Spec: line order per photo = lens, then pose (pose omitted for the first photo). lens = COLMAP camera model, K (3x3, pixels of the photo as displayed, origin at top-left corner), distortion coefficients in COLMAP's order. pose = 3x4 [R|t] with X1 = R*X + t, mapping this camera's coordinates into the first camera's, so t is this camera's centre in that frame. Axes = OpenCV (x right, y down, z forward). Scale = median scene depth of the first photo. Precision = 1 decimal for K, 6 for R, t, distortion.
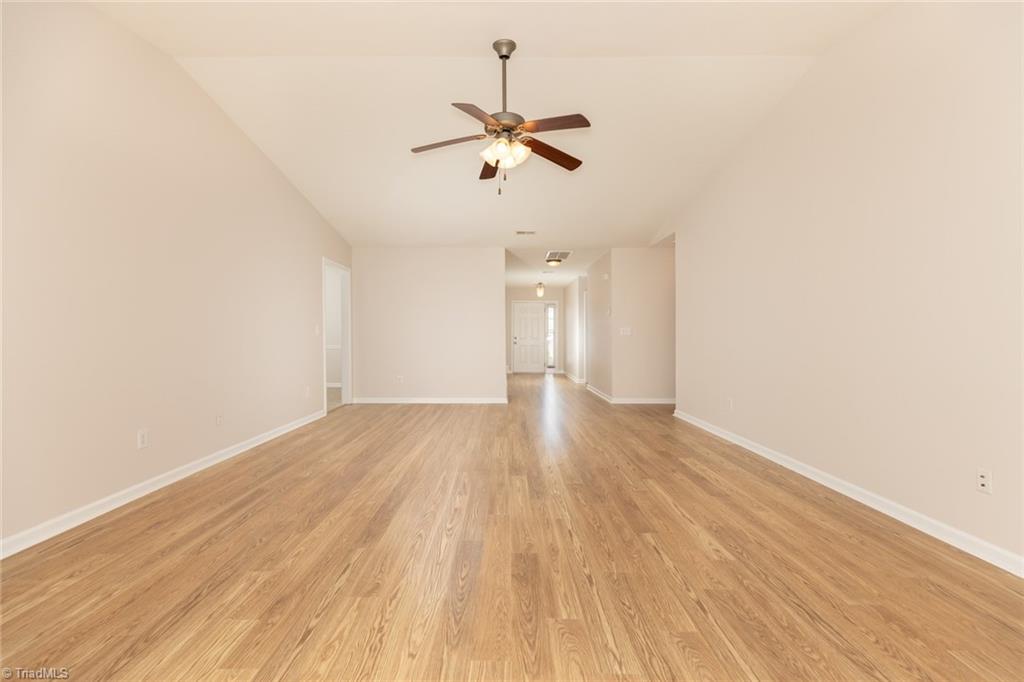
lens RADIAL K [[464.1, 0, 491.6], [0, 464.1, 337.7], [0, 0, 1]] dist [0.007469, 0.000029]
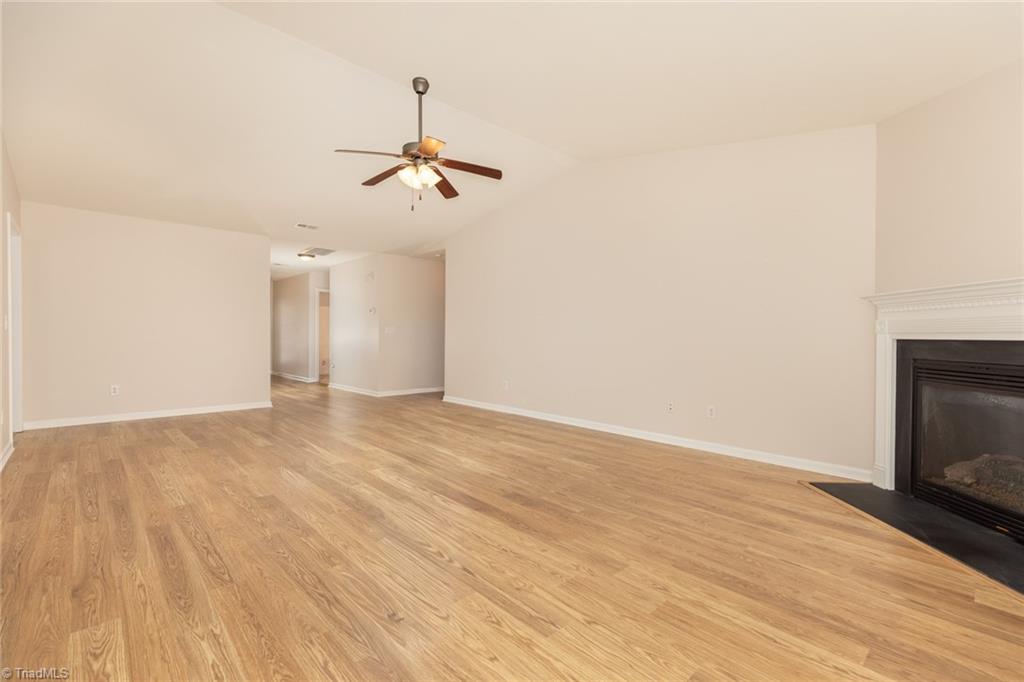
lens RADIAL K [[472.2, 0, 512.0], [0, 472.2, 341.0], [0, 0, 1]] dist [0.004949, 0.001269]
pose [[0.714878, -0.003215, 0.699241, -0.733930], [-0.005659, 0.999930, 0.010383, -0.003149], [-0.699226, -0.011380, 0.714810, -0.003230]]
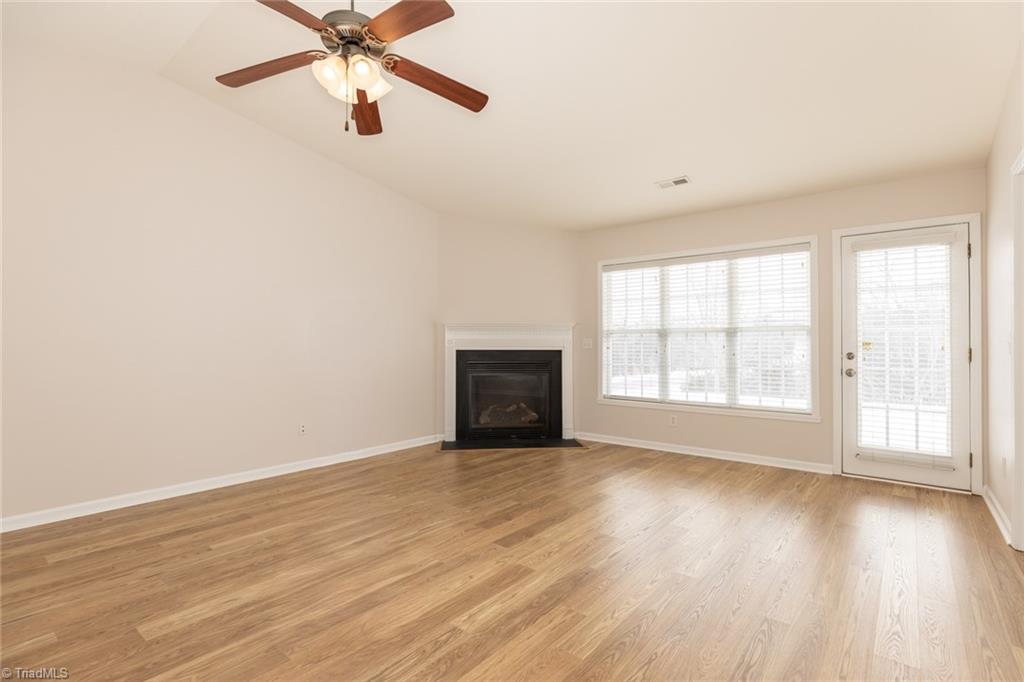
lens RADIAL K [[489.3, 0, 527.5], [0, 489.3, 342.5], [0, 0, 1]] dist [-0.000992, -0.000265]
pose [[-0.812021, -0.001315, 0.583627, -0.668160], [-0.000763, 0.999999, 0.001192, -0.036517], [-0.583628, 0.000523, -0.812021, 1.655909]]
